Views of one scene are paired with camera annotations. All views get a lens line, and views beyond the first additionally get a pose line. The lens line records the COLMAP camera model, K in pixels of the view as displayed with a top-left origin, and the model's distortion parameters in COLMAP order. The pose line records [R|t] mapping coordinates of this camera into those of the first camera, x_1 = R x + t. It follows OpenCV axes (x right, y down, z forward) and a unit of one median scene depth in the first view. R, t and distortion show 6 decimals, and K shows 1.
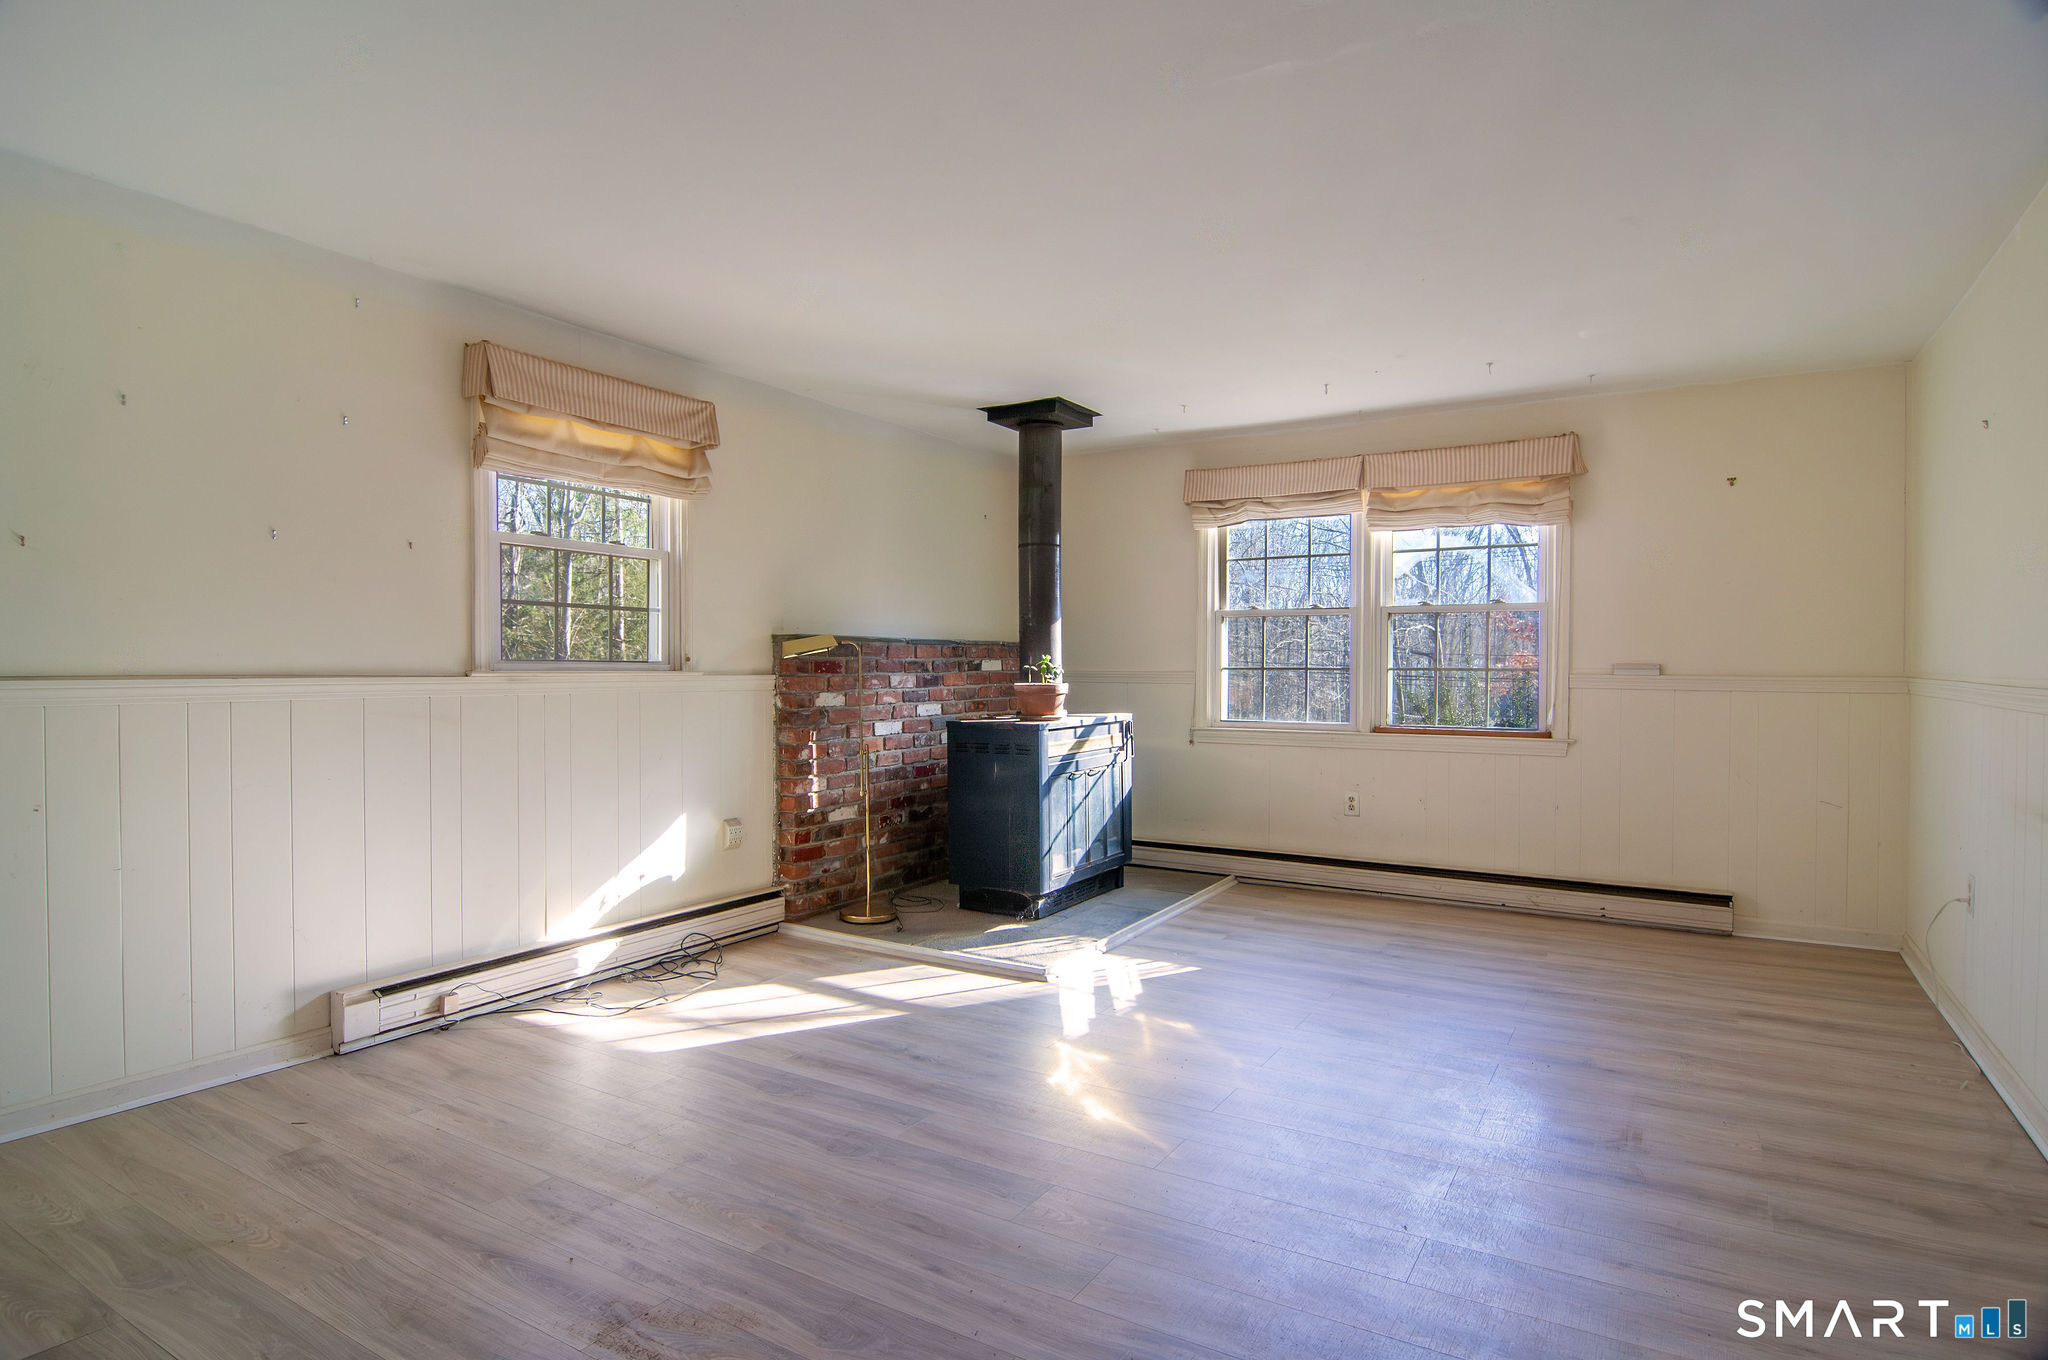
lens RADIAL K [[1125.0, 0, 1111.6], [0, 1125.0, 674.5], [0, 0, 1]] dist [-0.008284, -0.007932]
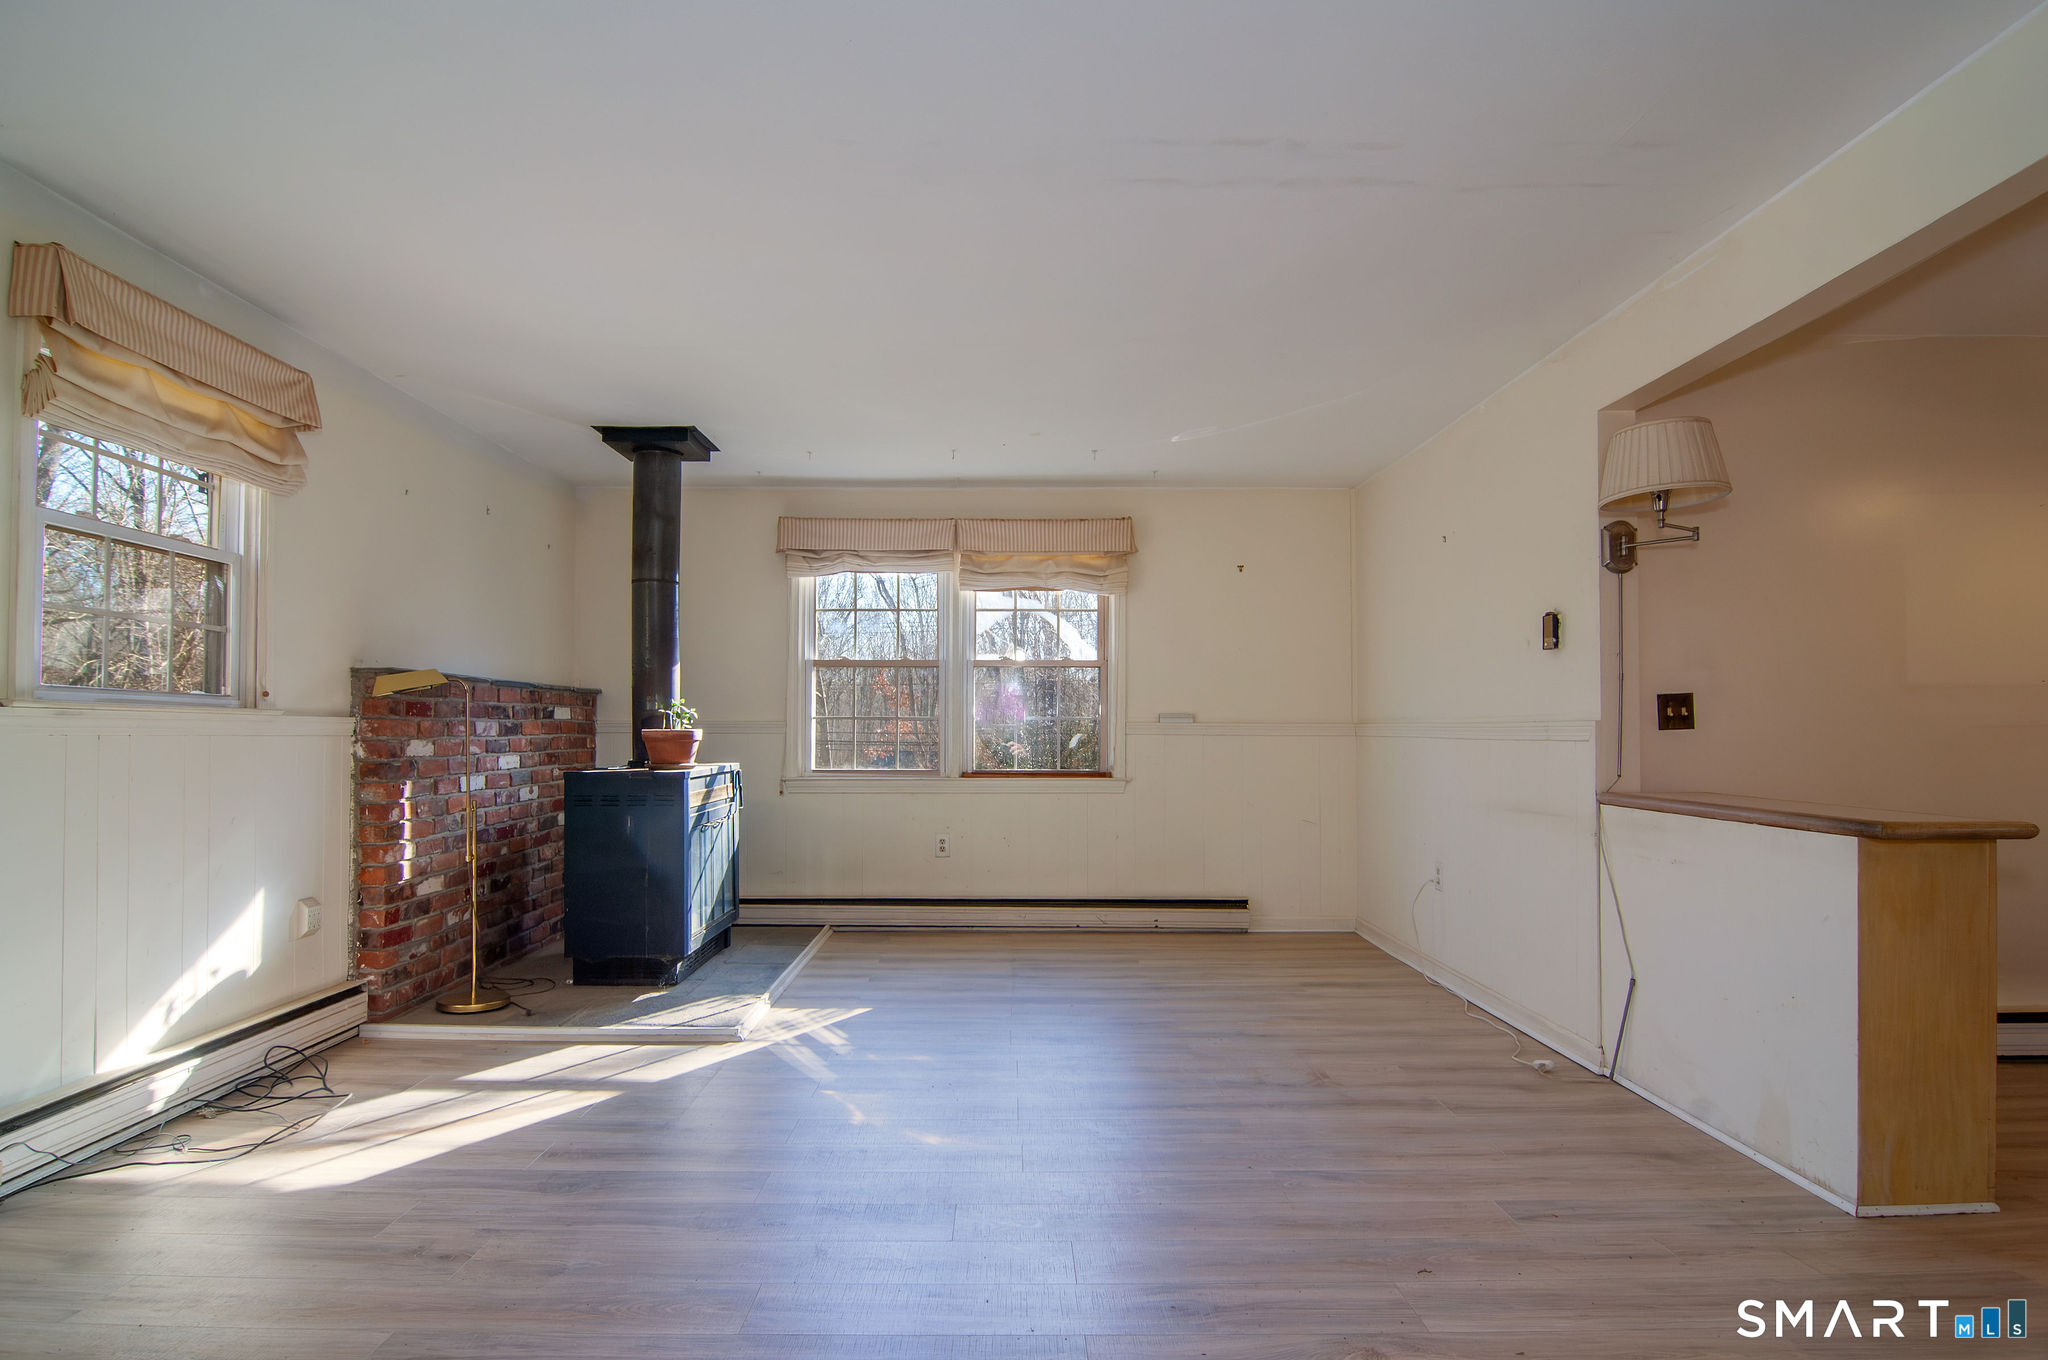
lens RADIAL K [[1125.0, 0, 1055.7], [0, 1125.0, 707.2], [0, 0, 1]] dist [-0.008284, -0.007932]
pose [[0.850260, 0.009959, 0.526269, -0.288561], [0.008870, 0.999408, -0.033243, 0.023773], [-0.526288, 0.032933, 0.849668, 0.045564]]
